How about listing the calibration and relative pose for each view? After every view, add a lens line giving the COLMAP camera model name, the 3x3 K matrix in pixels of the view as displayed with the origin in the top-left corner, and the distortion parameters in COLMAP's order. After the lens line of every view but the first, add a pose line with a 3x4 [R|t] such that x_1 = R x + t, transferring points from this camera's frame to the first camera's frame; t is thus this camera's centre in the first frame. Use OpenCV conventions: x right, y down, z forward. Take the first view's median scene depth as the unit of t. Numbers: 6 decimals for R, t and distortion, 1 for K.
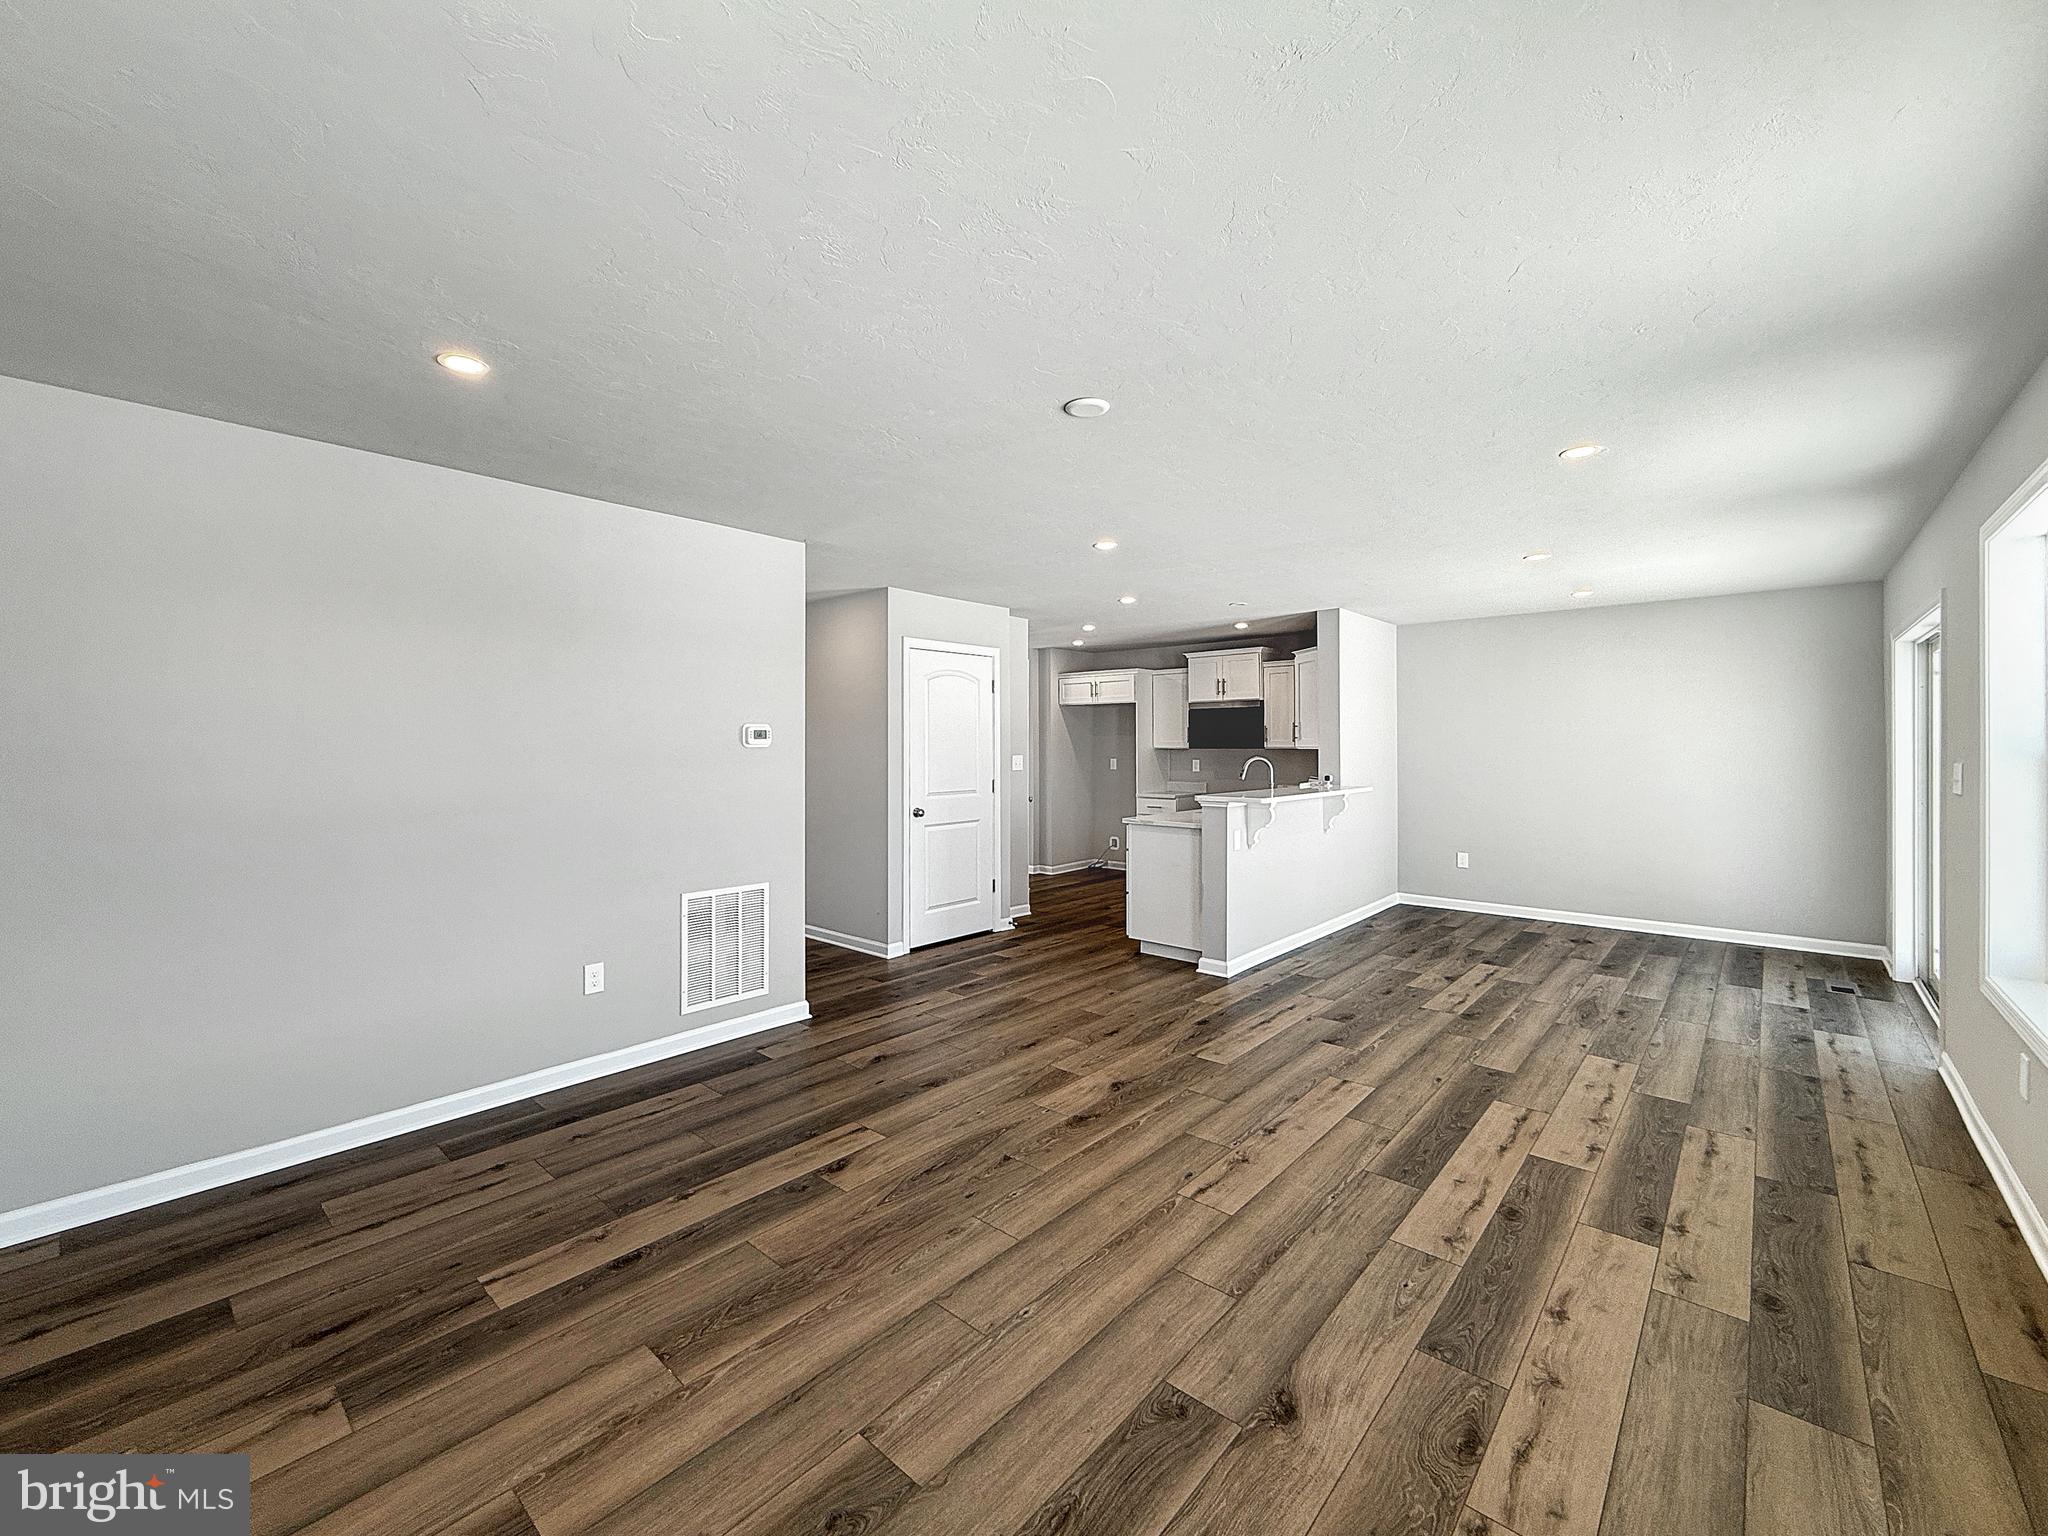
lens RADIAL K [[850.7, 0, 999.3], [0, 850.7, 797.1], [0, 0, 1]] dist [-0.003401, -0.001517]
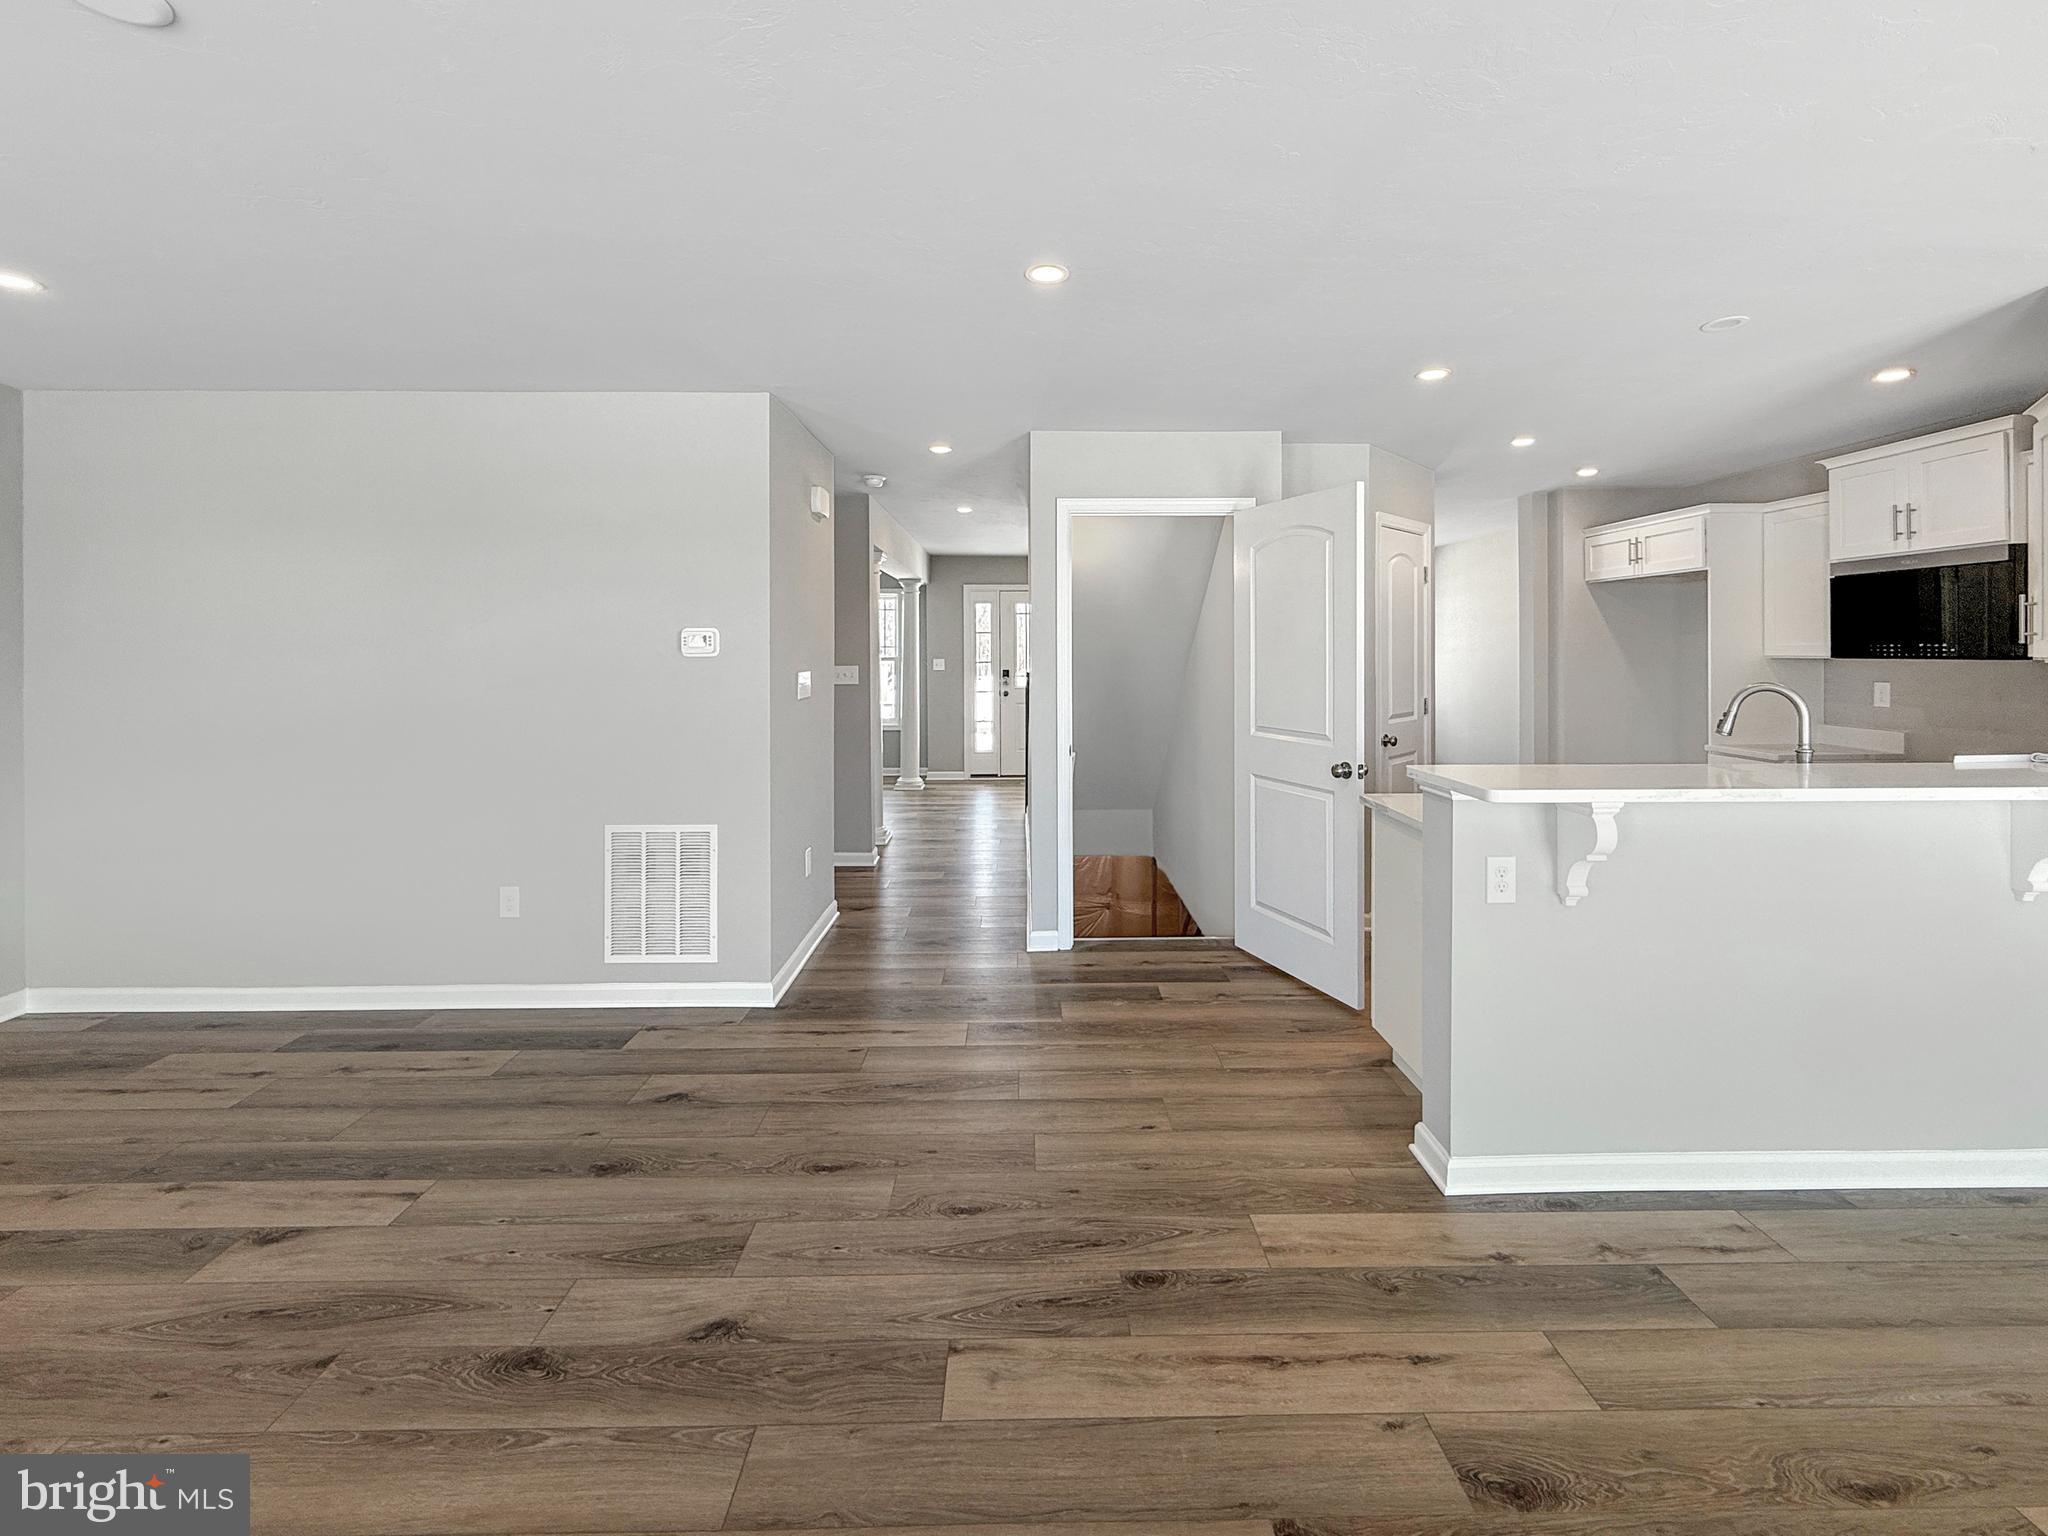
lens RADIAL K [[885.8, 0, 1046.2], [0, 885.8, 681.9], [0, 0, 1]] dist [-0.003784, 0.001059]
pose [[0.682321, 0.026752, -0.730563, 0.593894], [-0.043328, 0.999053, -0.003883, -0.047617], [0.729767, 0.034304, 0.682834, 0.708884]]
